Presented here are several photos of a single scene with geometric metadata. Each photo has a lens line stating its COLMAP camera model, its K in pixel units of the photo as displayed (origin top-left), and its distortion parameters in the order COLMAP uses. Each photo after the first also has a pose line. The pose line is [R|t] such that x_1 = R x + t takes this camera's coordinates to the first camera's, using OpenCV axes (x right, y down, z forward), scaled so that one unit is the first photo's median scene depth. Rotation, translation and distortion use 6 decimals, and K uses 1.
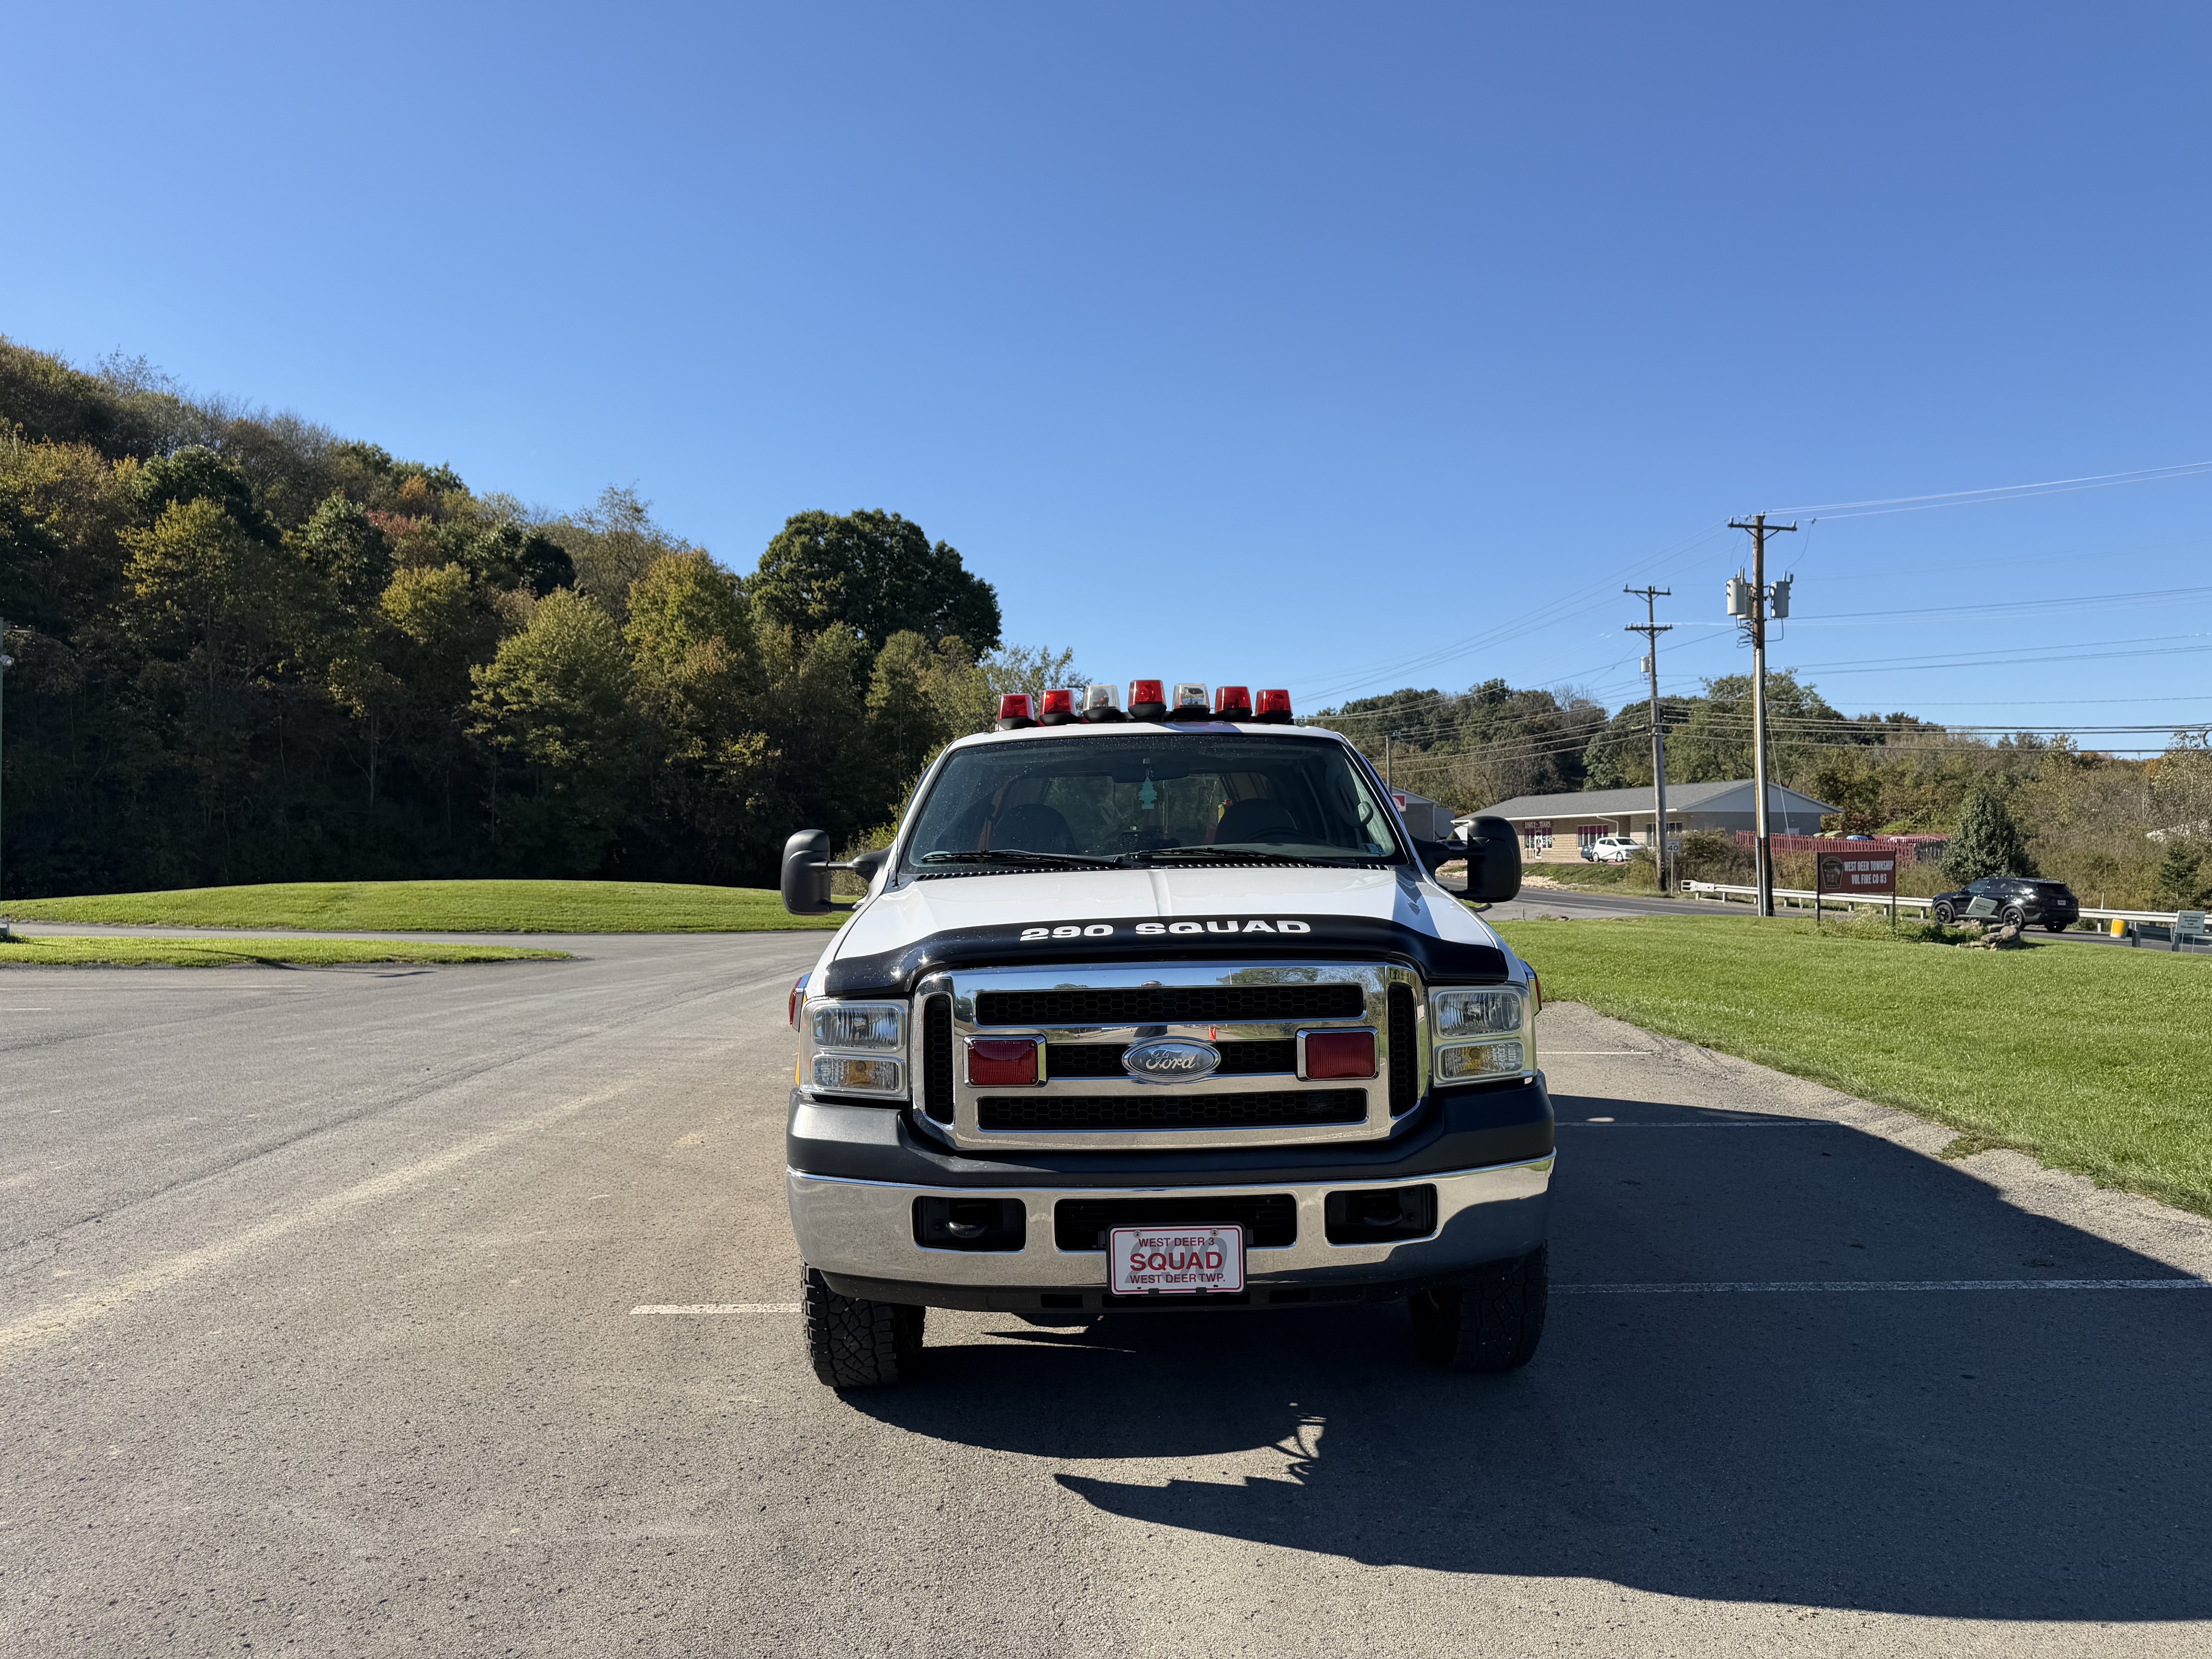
lens RADIAL K [[1538.1, 0, 1117.3], [0, 1538.1, 851.5], [0, 0, 1]] dist [0.049843, -0.064620]
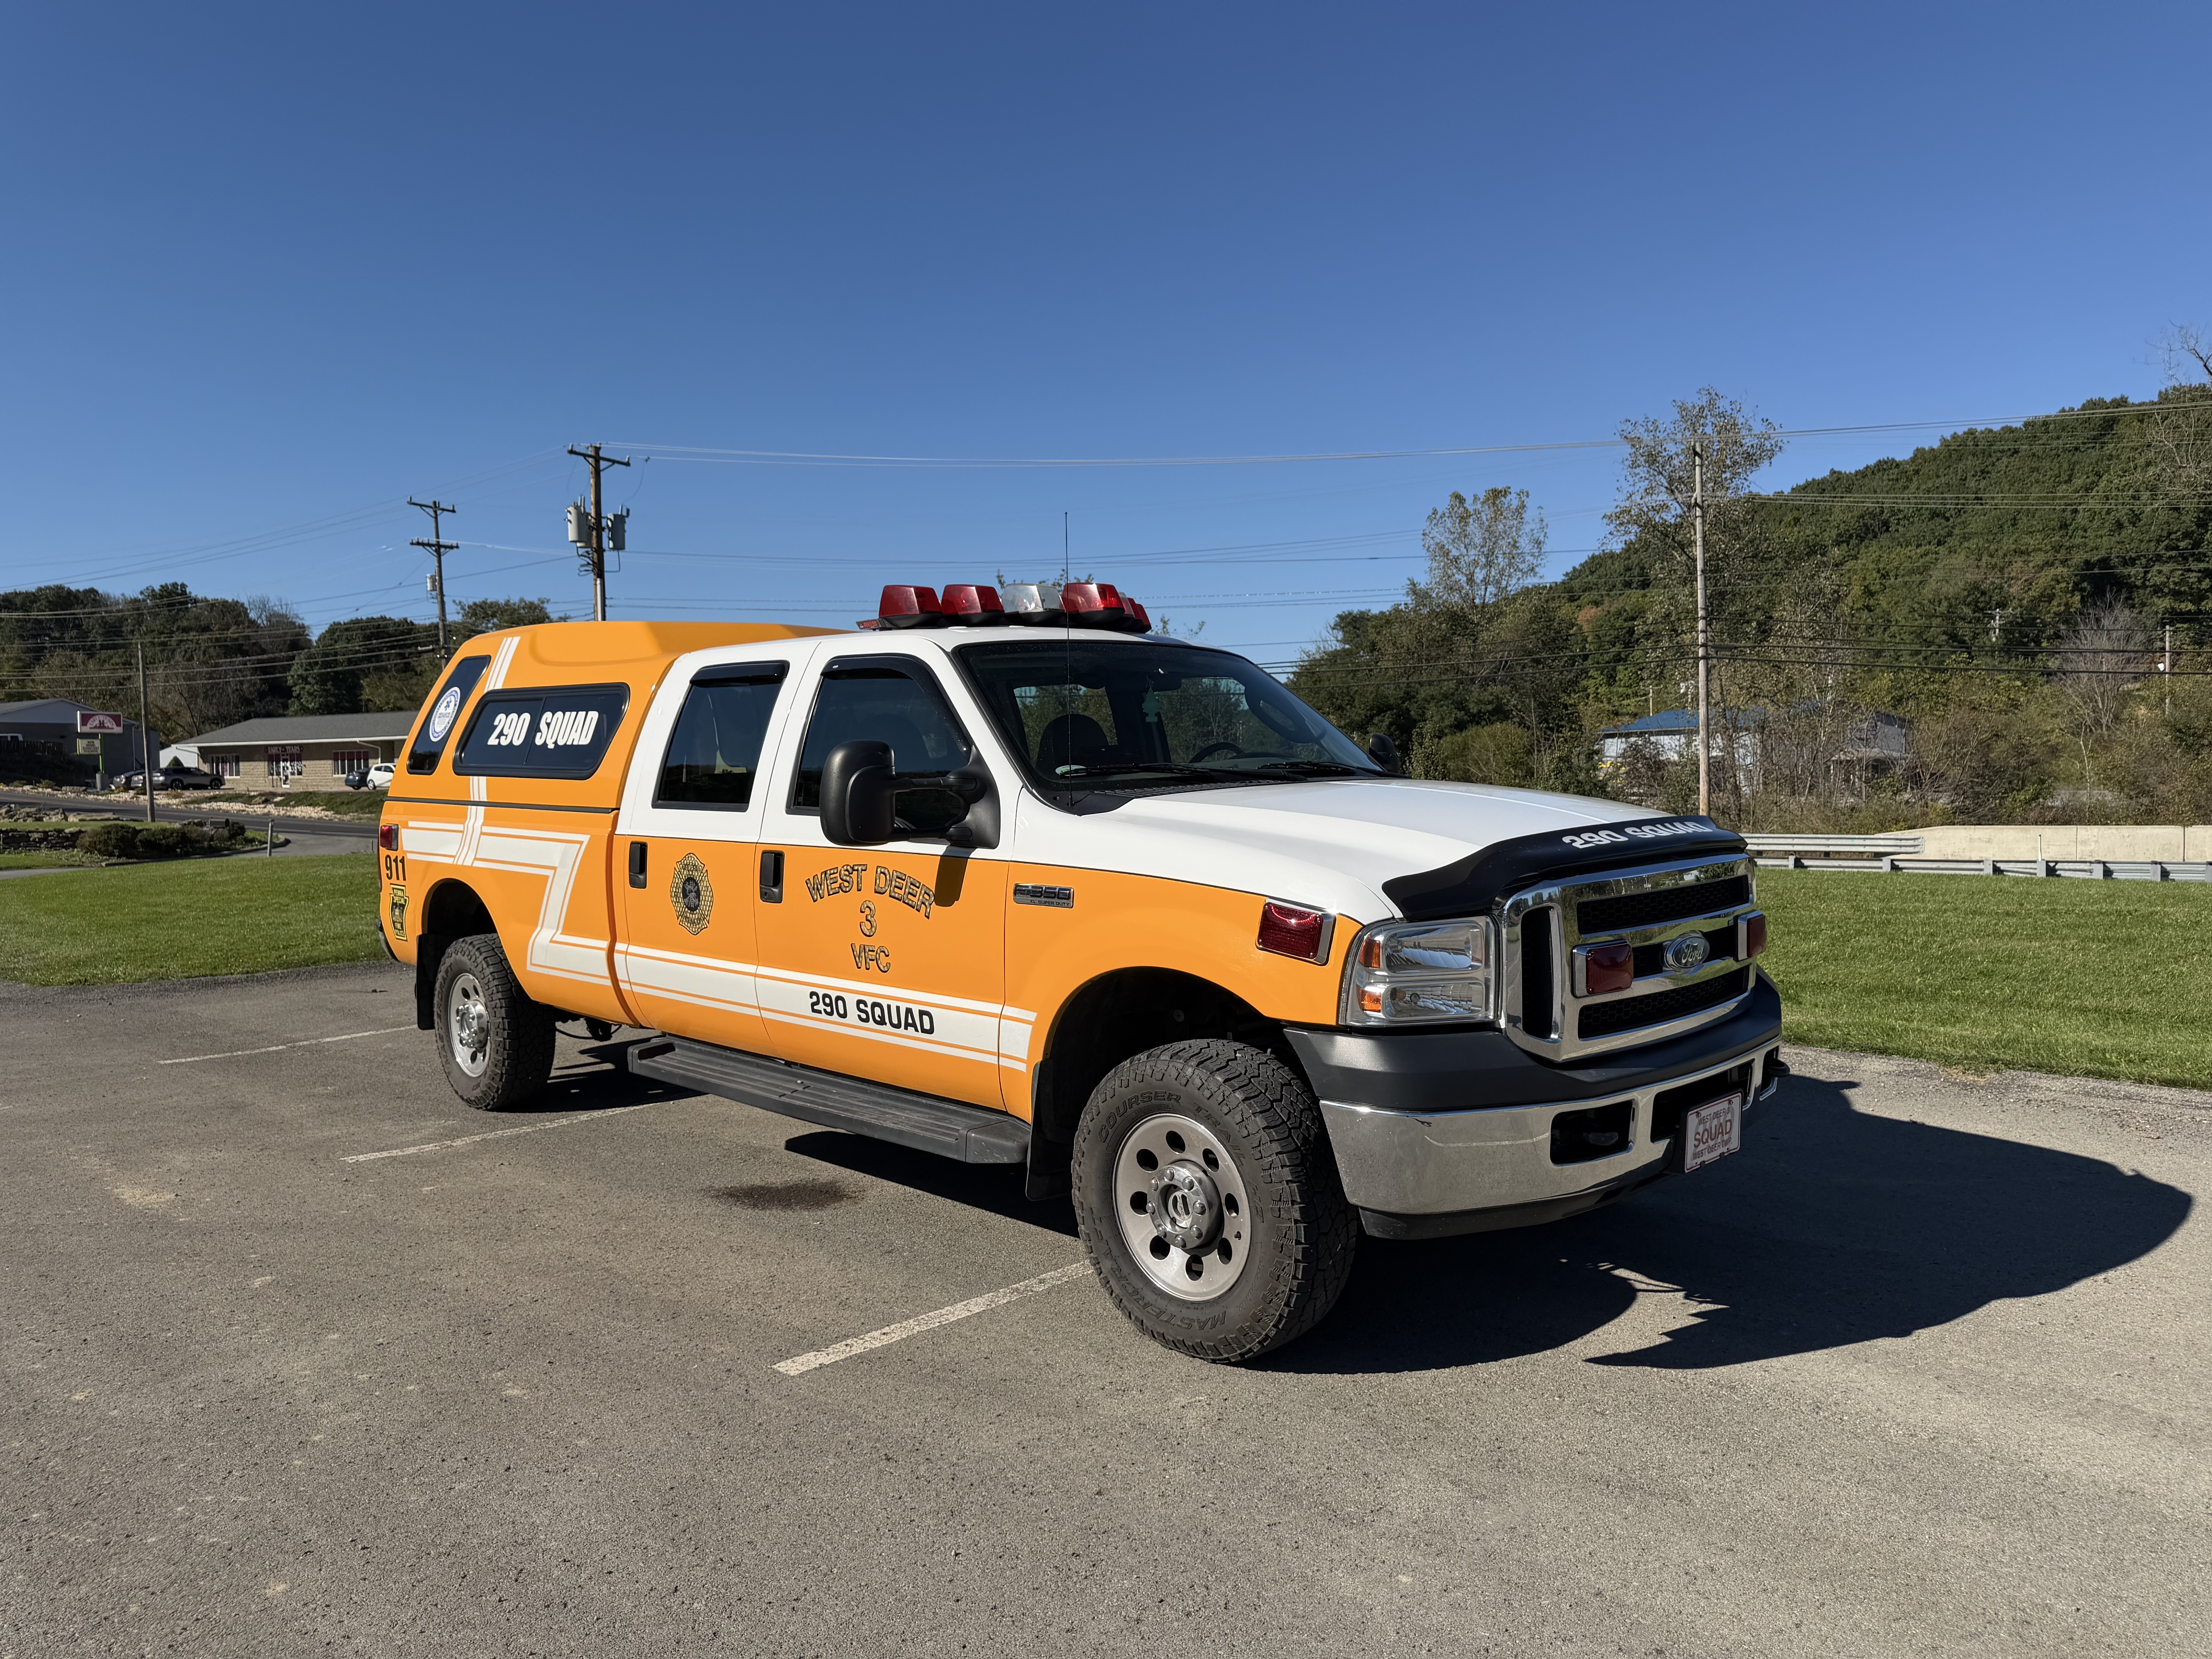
lens RADIAL K [[1538.1, 0, 1104.6], [0, 1538.1, 864.0], [0, 0, 1]] dist [0.049843, -0.064620]
pose [[0.718513, -0.043456, 0.694155, -0.711610], [0.005255, 0.998357, 0.057061, 0.005167], [-0.695494, -0.037351, 0.717561, 0.353288]]
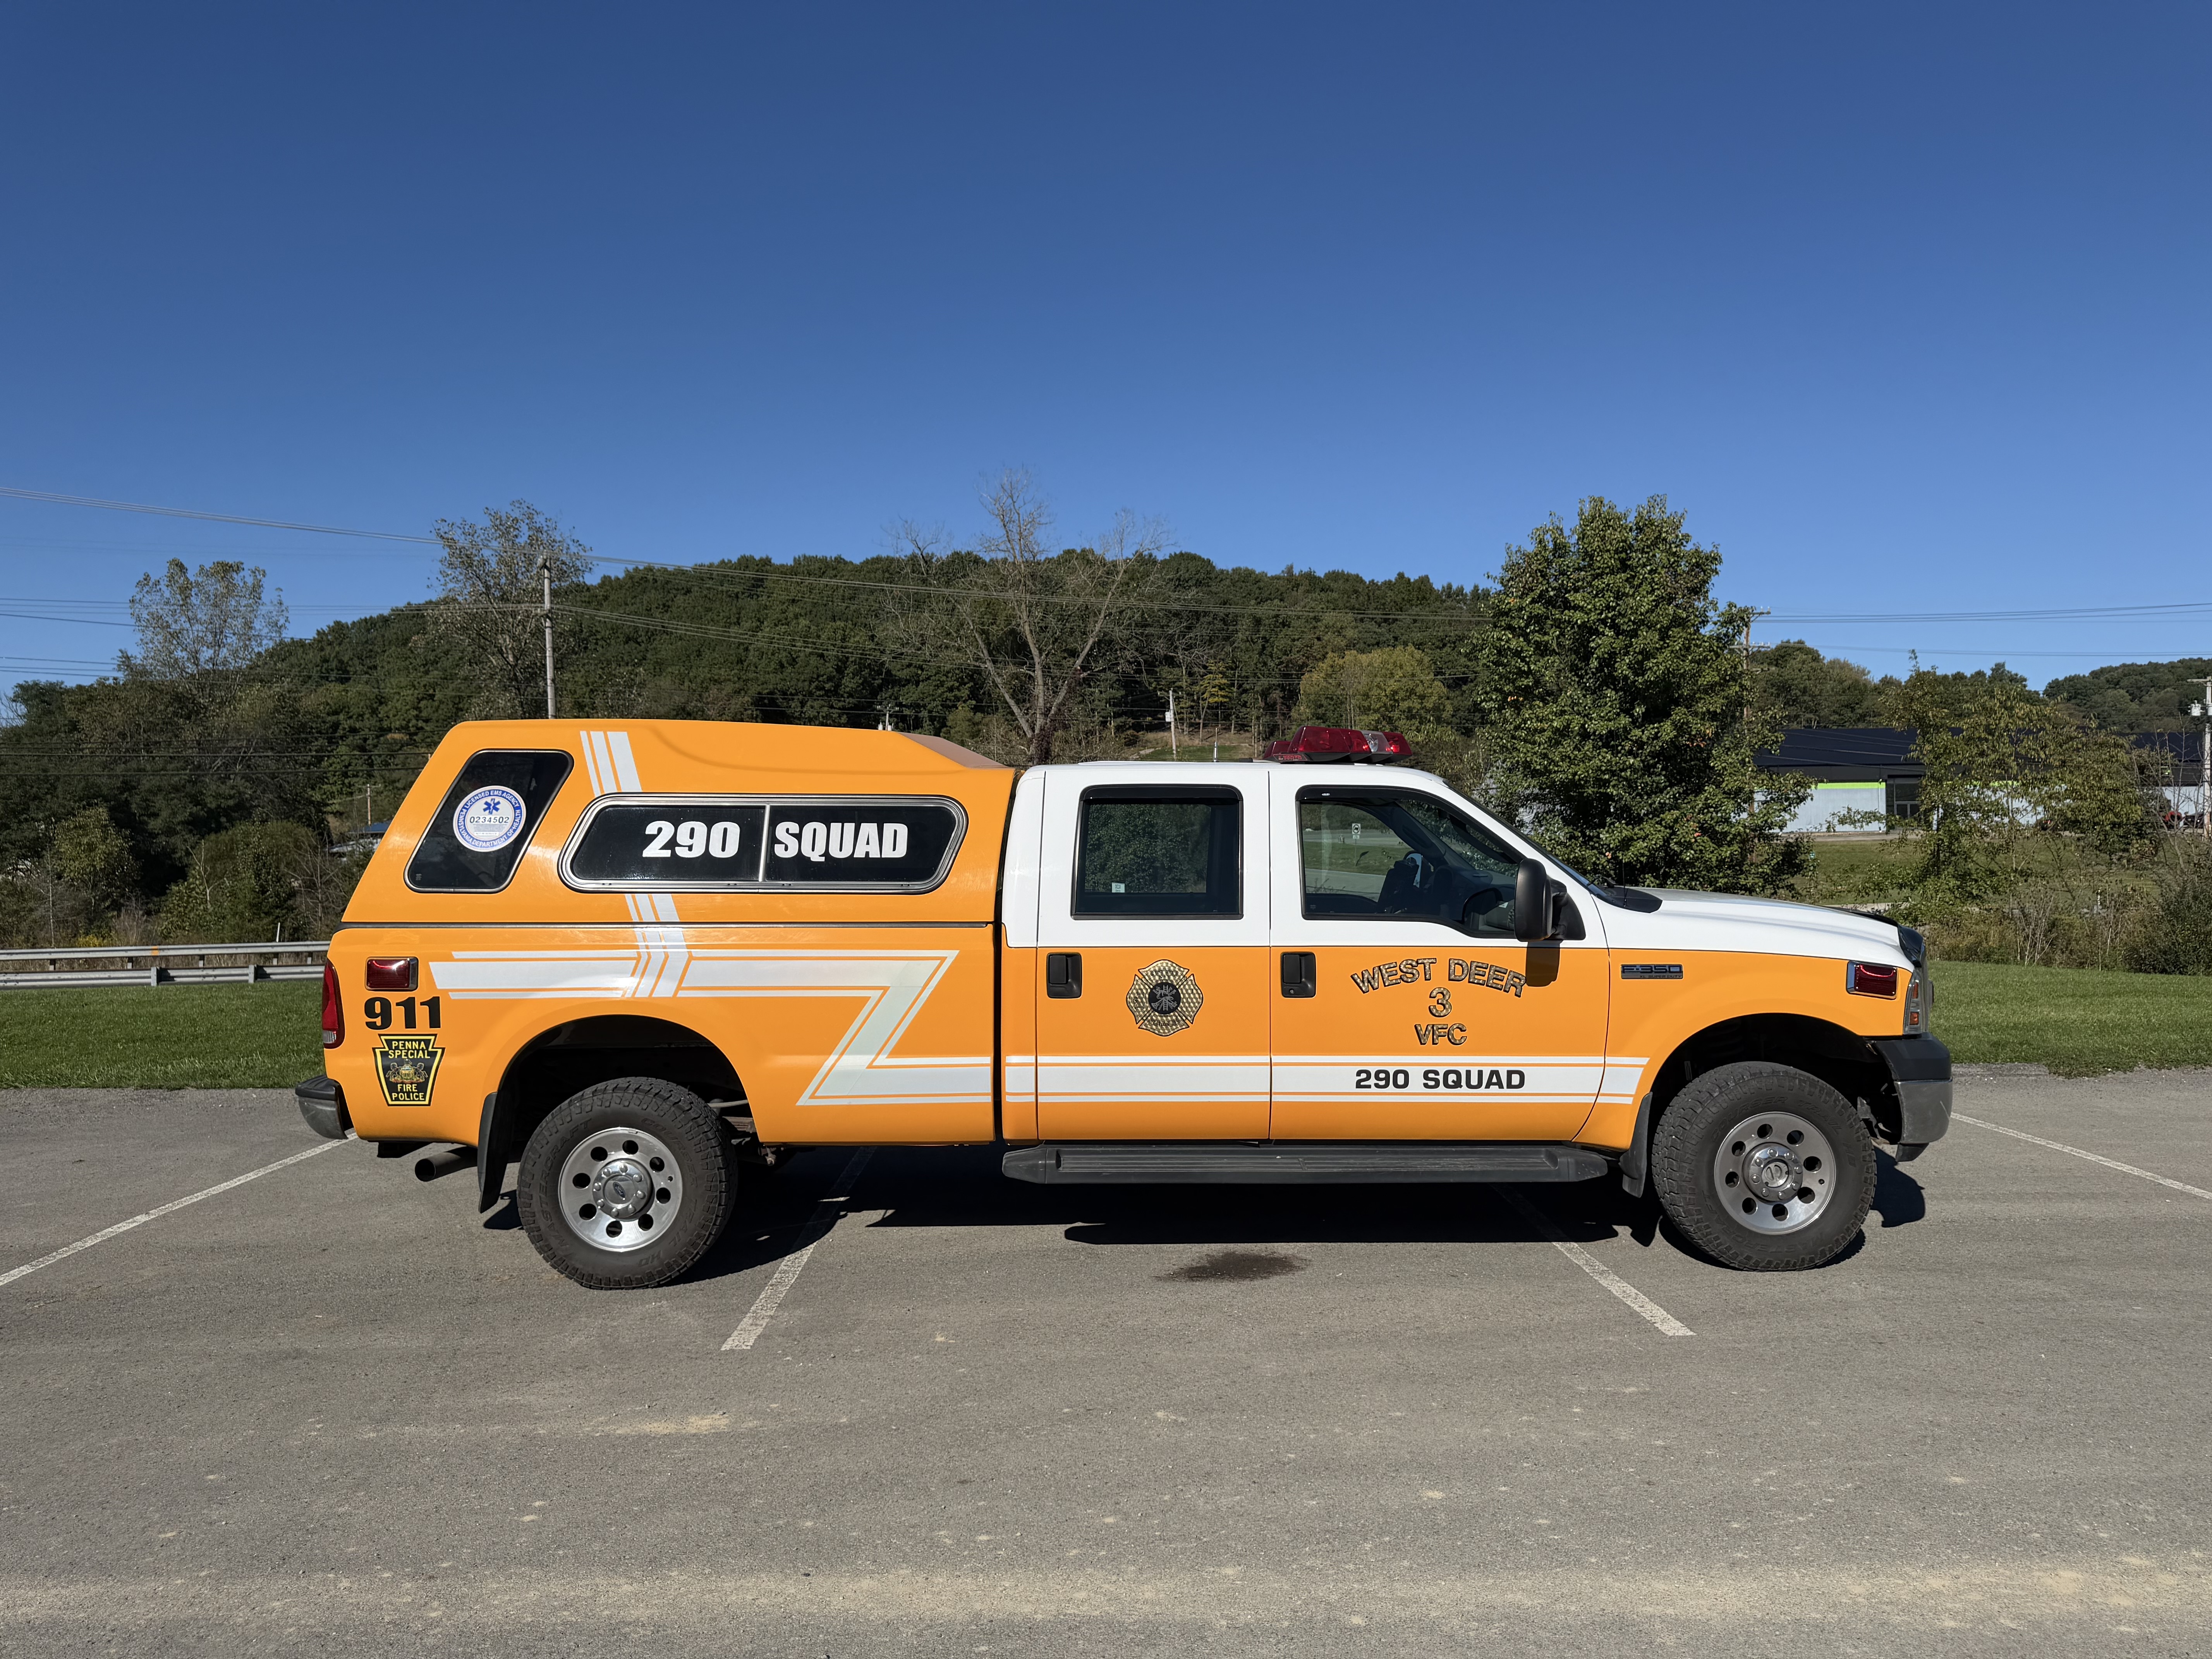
lens RADIAL K [[1538.1, 0, 1111.6], [0, 1538.1, 840.7], [0, 0, 1]] dist [0.049843, -0.064620]
pose [[0.014409, 0.017314, 0.999746, -1.321579], [0.009017, 0.999807, -0.017445, -0.012262], [-0.999856, 0.009266, 0.014250, 1.342123]]
